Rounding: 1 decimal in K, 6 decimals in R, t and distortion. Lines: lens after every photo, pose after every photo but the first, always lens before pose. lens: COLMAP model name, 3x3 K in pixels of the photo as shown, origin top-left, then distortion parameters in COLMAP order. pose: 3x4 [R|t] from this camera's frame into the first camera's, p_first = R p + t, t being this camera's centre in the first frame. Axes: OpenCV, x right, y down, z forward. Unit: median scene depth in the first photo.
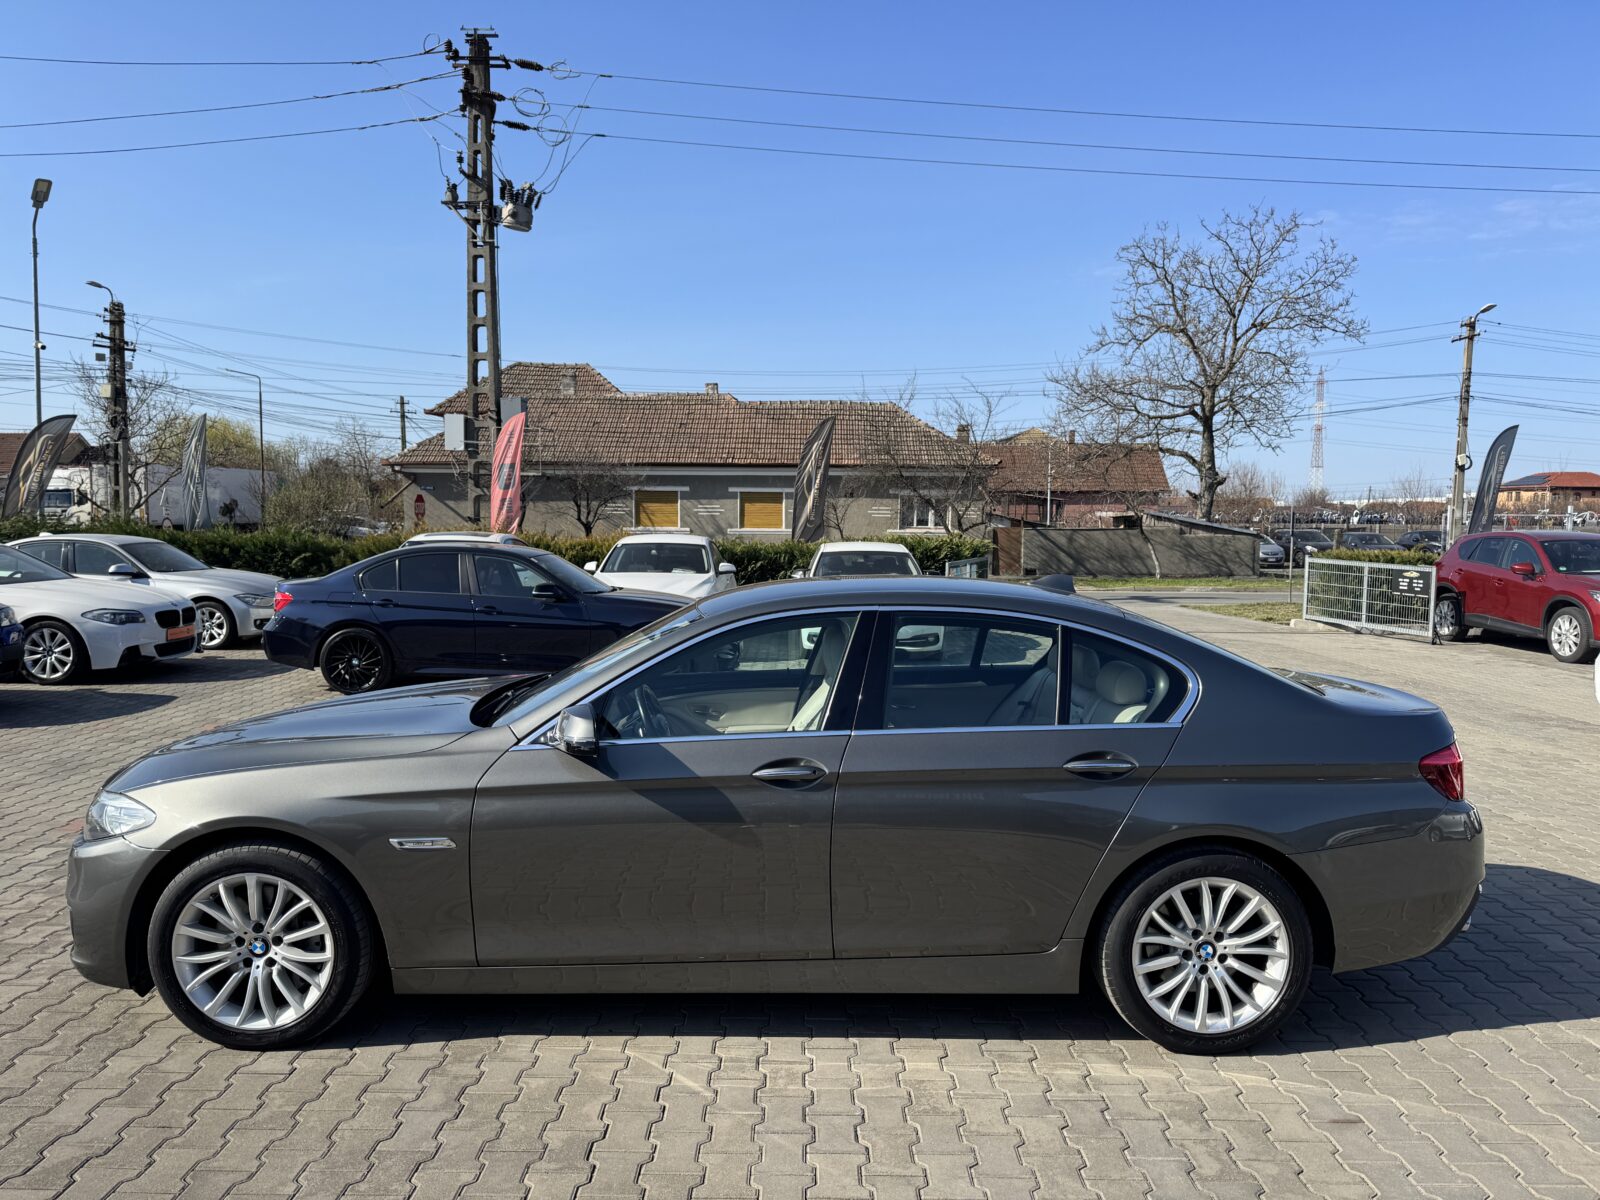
lens RADIAL K [[1129.3, 0, 801.8], [0, 1129.3, 602.4], [0, 0, 1]] dist [0.025886, -0.032164]
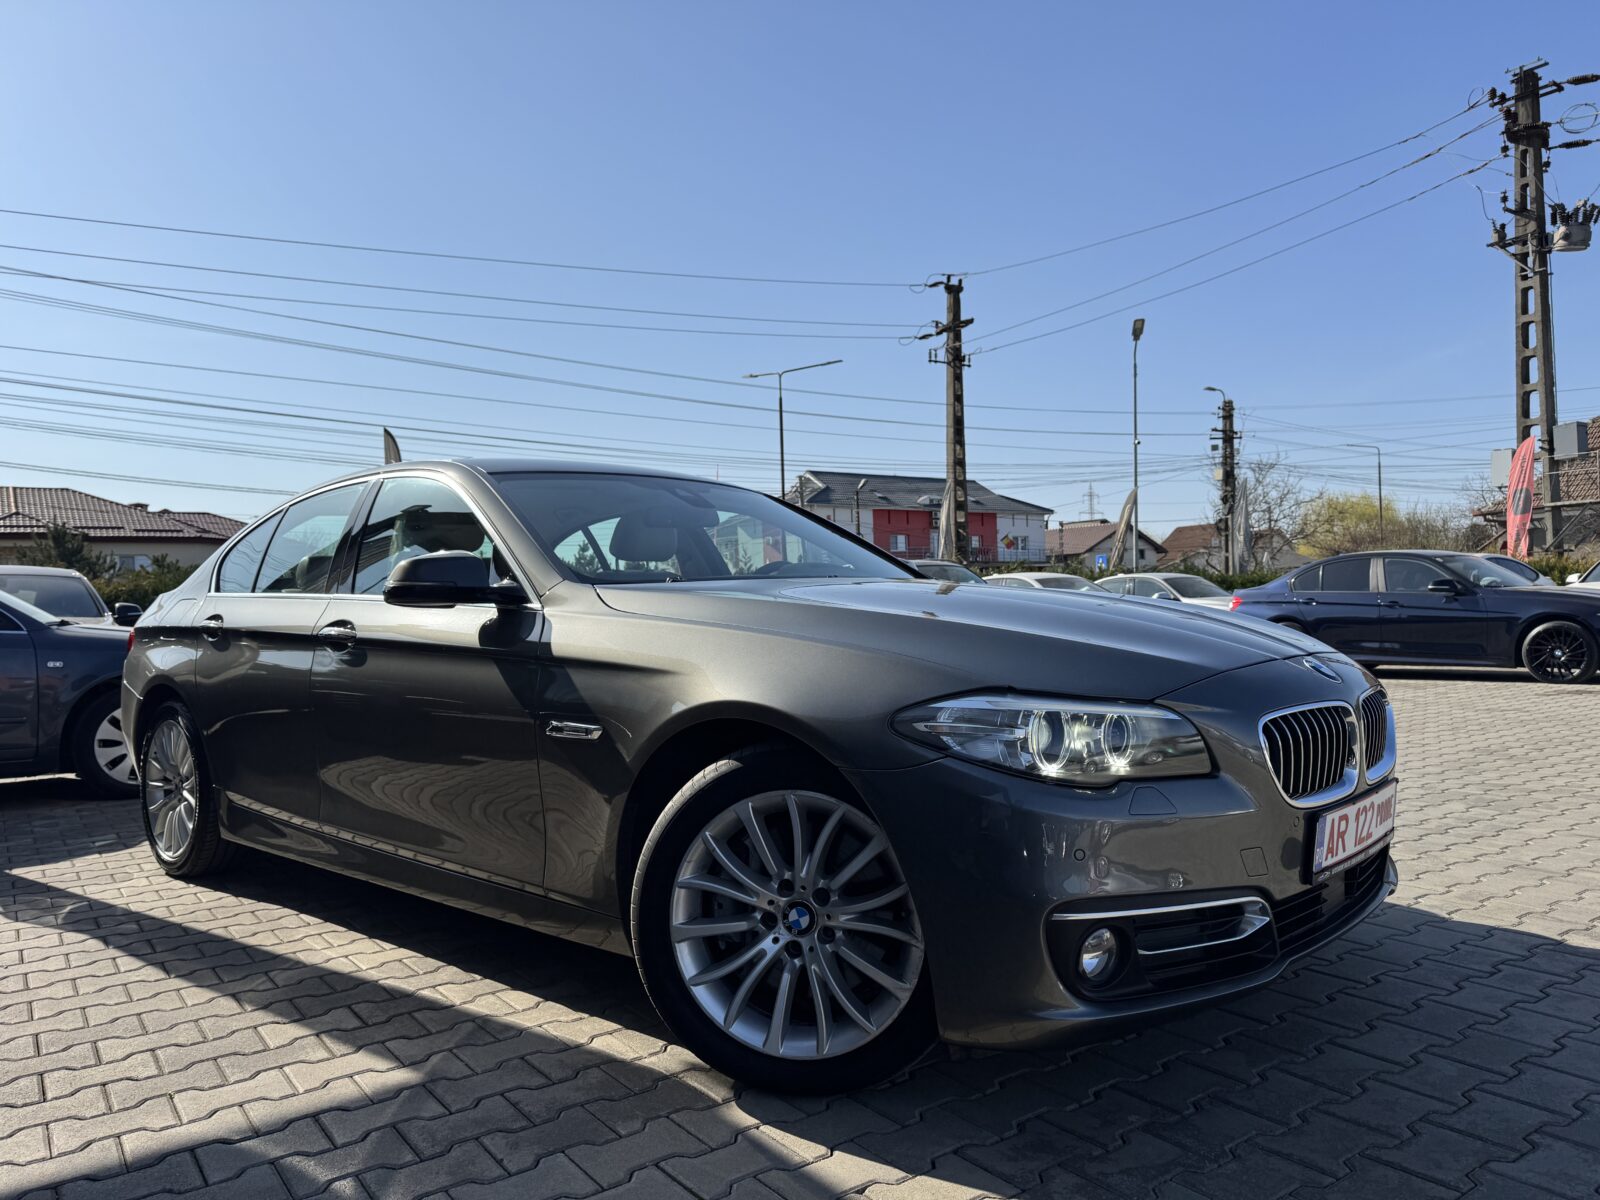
lens RADIAL K [[1129.3, 0, 801.2], [0, 1129.3, 611.3], [0, 0, 1]] dist [0.025886, -0.032164]
pose [[0.581010, -0.025168, -0.813507, 0.151309], [-0.025002, 0.998498, -0.048747, 0.041120], [0.813512, 0.048662, 0.579508, -0.076595]]
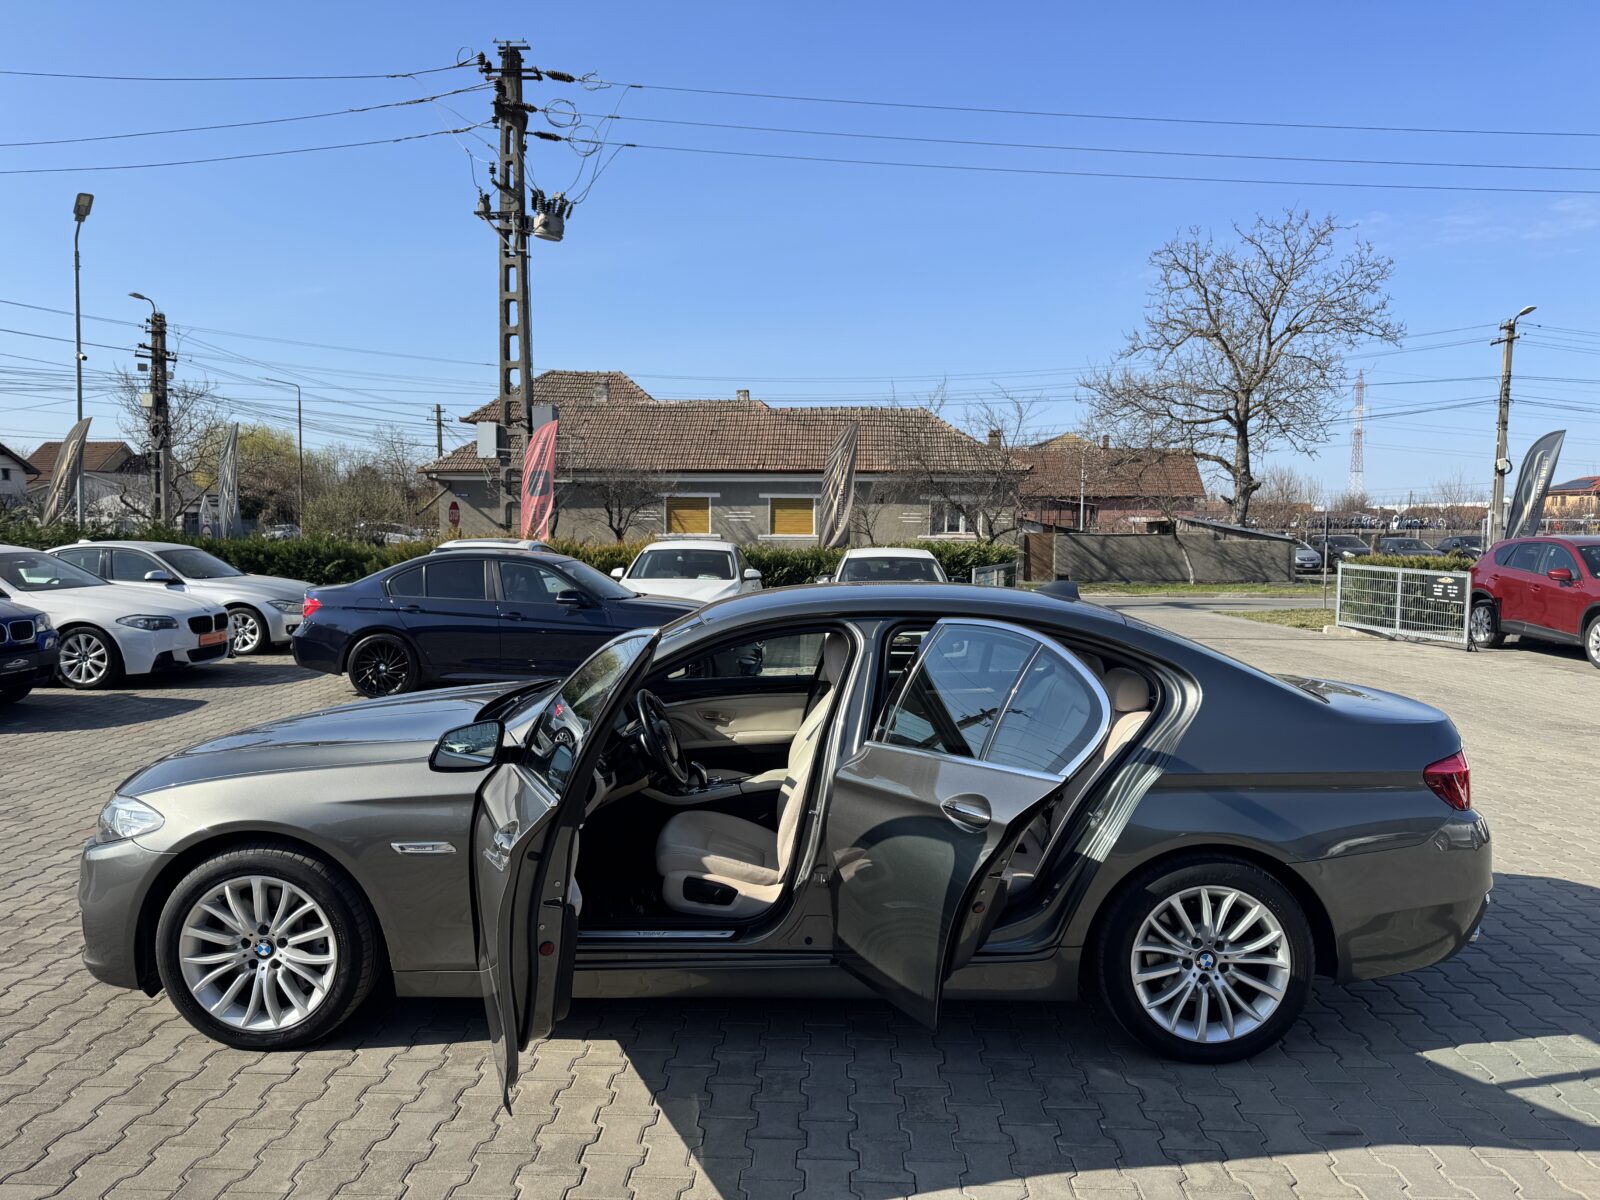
lens RADIAL K [[1129.3, 0, 808.4], [0, 1129.3, 600.0], [0, 0, 1]] dist [0.025886, -0.032164]
pose [[0.999692, -0.000046, -0.024803, 0.005458], [-0.000138, 0.999972, -0.007418, -0.000156], [0.024803, 0.007419, 0.999665, -0.000873]]
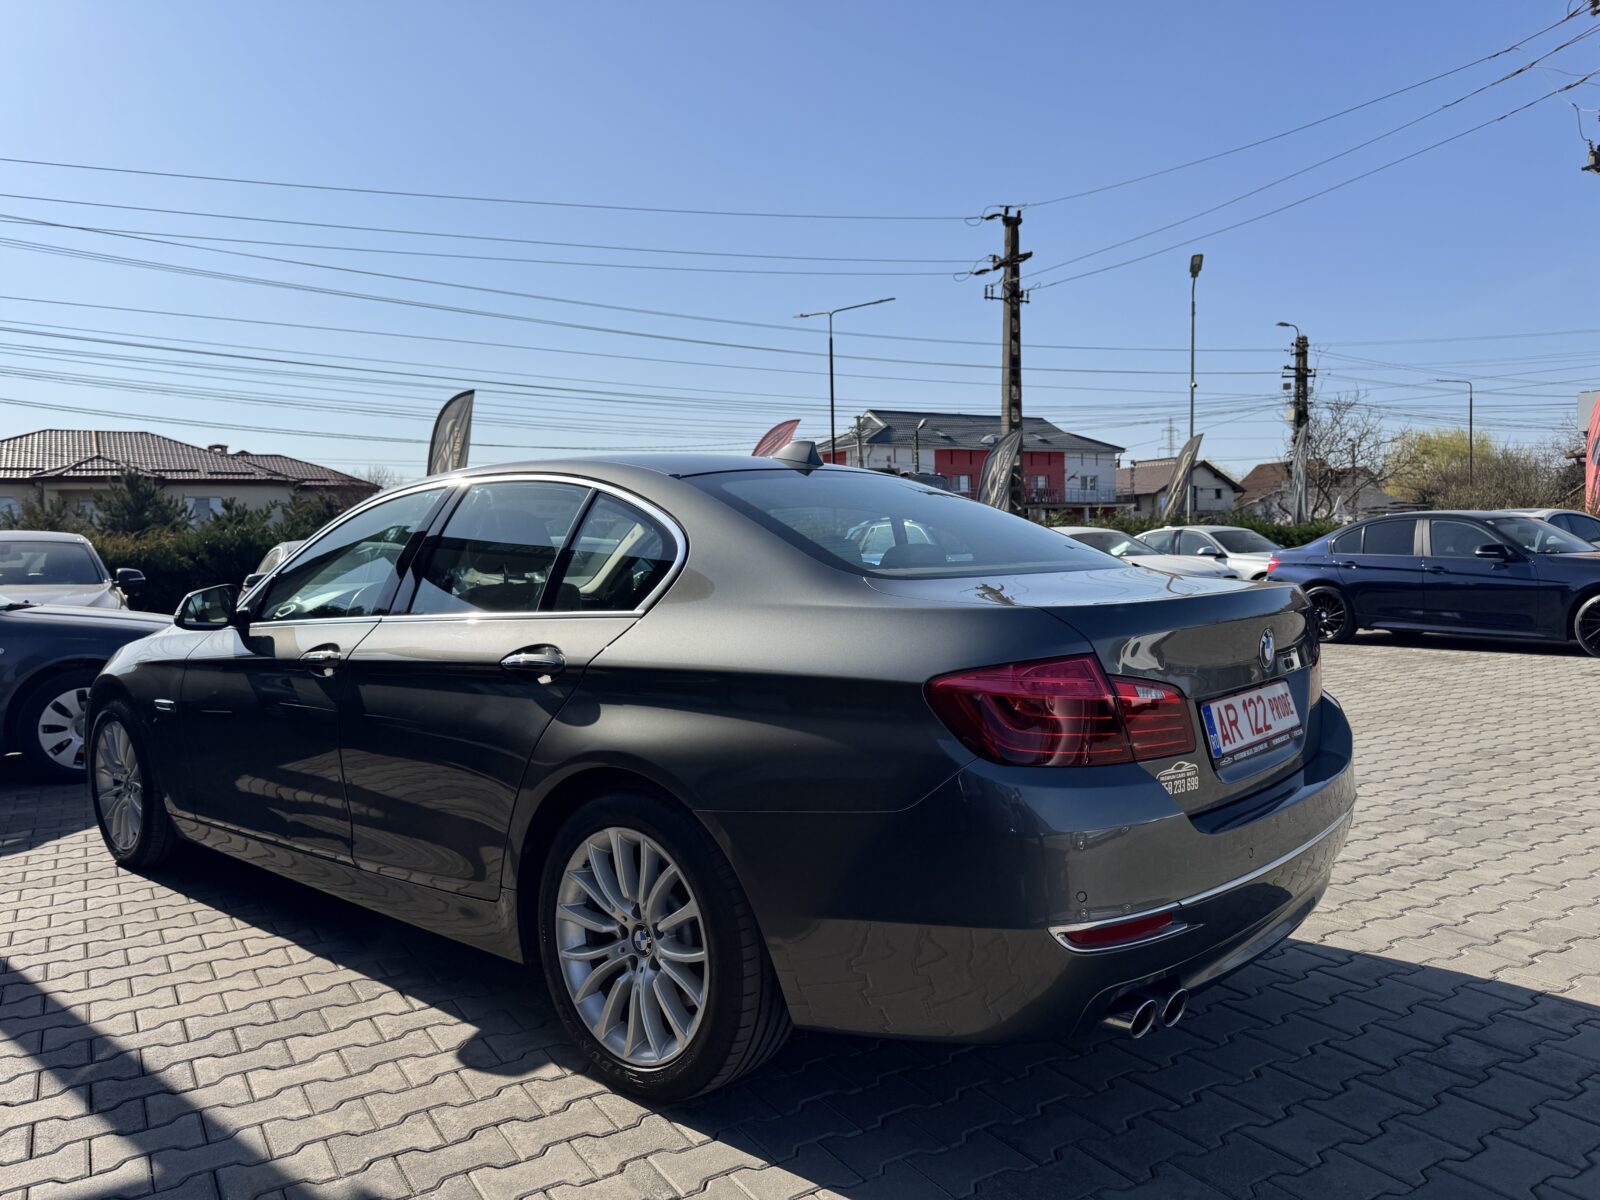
lens RADIAL K [[1129.3, 0, 792.8], [0, 1129.3, 622.2], [0, 0, 1]] dist [0.025886, -0.032164]
pose [[0.523352, 0.031422, -0.851537, 0.157213], [-0.031045, 0.999360, 0.017796, 0.027213], [0.851551, 0.017123, 0.523992, -0.043338]]
